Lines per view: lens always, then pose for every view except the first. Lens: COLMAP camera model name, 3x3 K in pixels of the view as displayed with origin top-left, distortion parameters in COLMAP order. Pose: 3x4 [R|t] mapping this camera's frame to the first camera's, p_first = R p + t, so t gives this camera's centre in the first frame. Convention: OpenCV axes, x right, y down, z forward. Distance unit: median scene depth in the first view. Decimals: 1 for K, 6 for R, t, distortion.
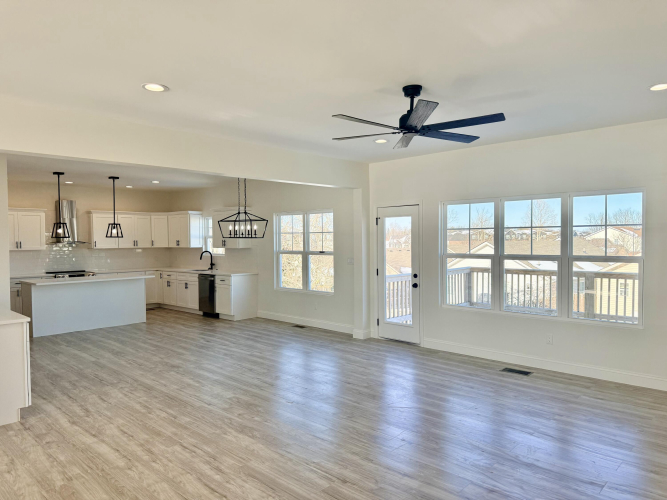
lens RADIAL K [[469.7, 0, 336.5], [0, 469.7, 252.3], [0, 0, 1]] dist [0.054966, -0.043364]
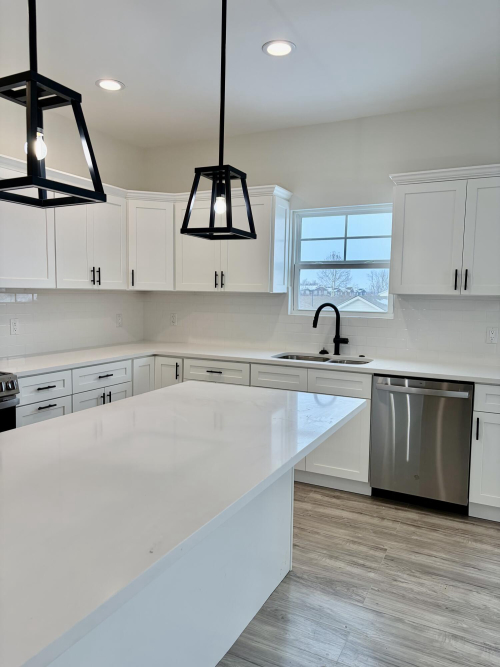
lens RADIAL K [[505.2, 0, 249.9], [0, 505.2, 338.6], [0, 0, 1]] dist [0.042924, -0.031667]
pose [[0.959828, -0.001312, 0.280584, -0.600085], [-0.017016, 0.997877, 0.062872, 0.001092], [-0.280071, -0.065120, 0.957768, 0.889565]]
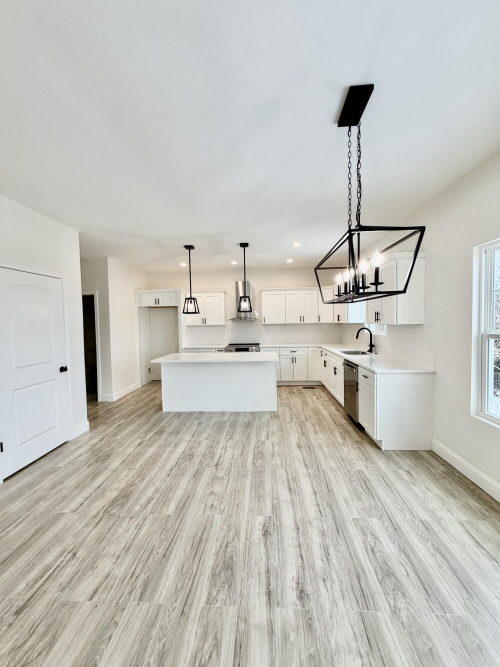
lens RADIAL K [[265.7, 0, 250.3], [0, 265.7, 332.2], [0, 0, 1]] dist [-0.003815, 0.002288]
pose [[0.644369, 0.029037, -0.764163, -0.088721], [-0.009236, 0.999501, 0.030192, -0.009803], [0.764659, -0.012397, 0.644316, 0.792167]]
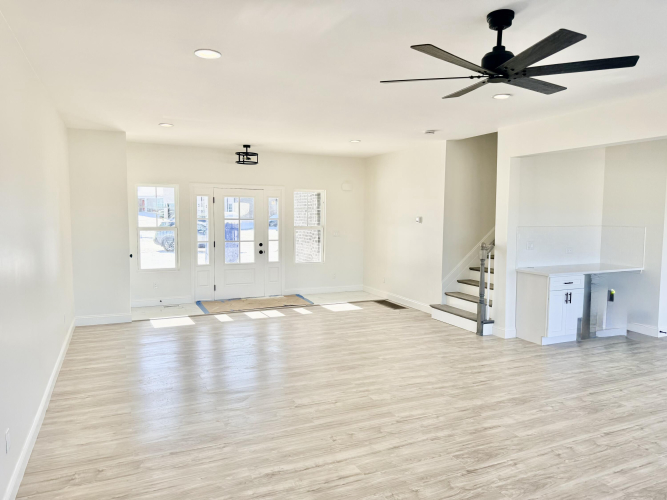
lens RADIAL K [[469.7, 0, 337.4], [0, 469.7, 246.1], [0, 0, 1]] dist [0.054966, -0.043364]
pose [[-0.366687, 0.066482, -0.927966, 0.465823], [-0.030882, 0.996024, 0.083561, -0.021294], [0.929832, 0.059298, -0.363176, 0.510212]]
